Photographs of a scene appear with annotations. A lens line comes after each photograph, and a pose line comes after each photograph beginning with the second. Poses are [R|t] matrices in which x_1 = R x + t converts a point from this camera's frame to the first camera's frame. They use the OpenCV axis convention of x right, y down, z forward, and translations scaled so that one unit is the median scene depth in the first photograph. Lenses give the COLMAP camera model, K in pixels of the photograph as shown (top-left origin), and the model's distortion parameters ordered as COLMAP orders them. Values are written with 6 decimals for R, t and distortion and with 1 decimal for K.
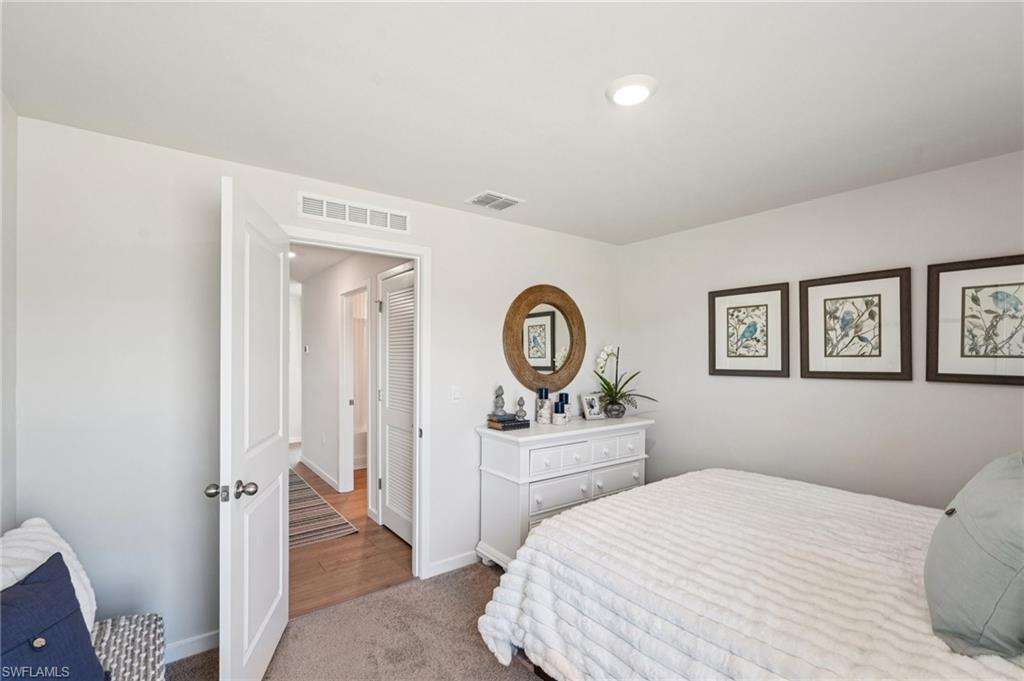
lens RADIAL K [[452.0, 0, 505.8], [0, 452.0, 347.9], [0, 0, 1]] dist [-0.018174, 0.007794]
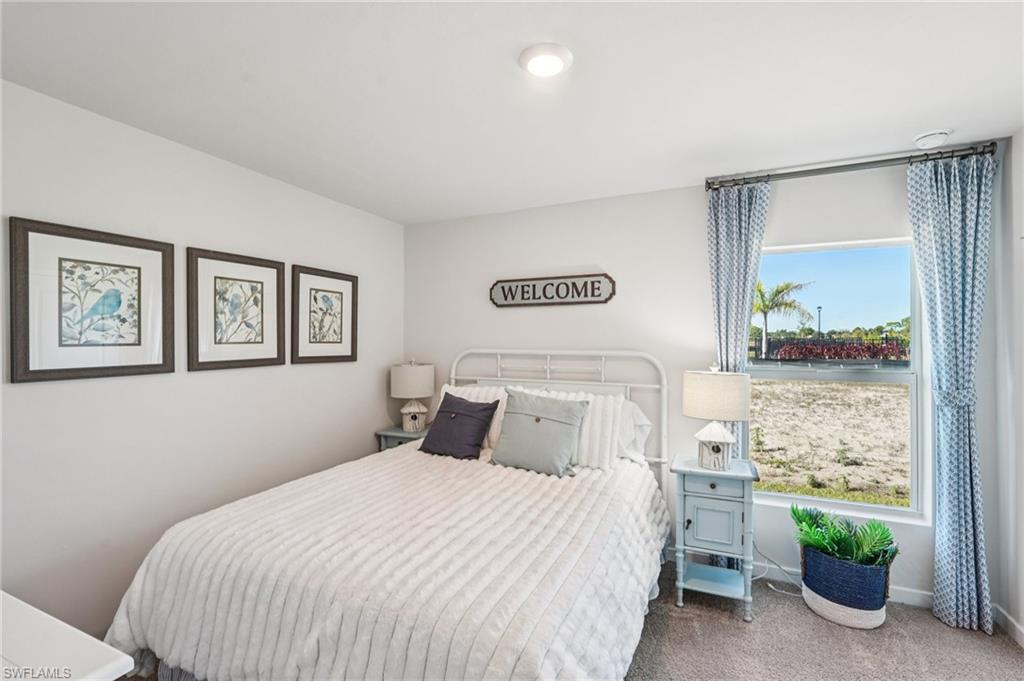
lens RADIAL K [[452.0, 0, 505.4], [0, 452.0, 338.2], [0, 0, 1]] dist [-0.018174, 0.007794]
pose [[-0.470425, 0.022331, 0.882157, -0.298681], [0.008488, 0.999748, -0.020781, 0.031356], [-0.882399, -0.002289, -0.470496, 0.932733]]
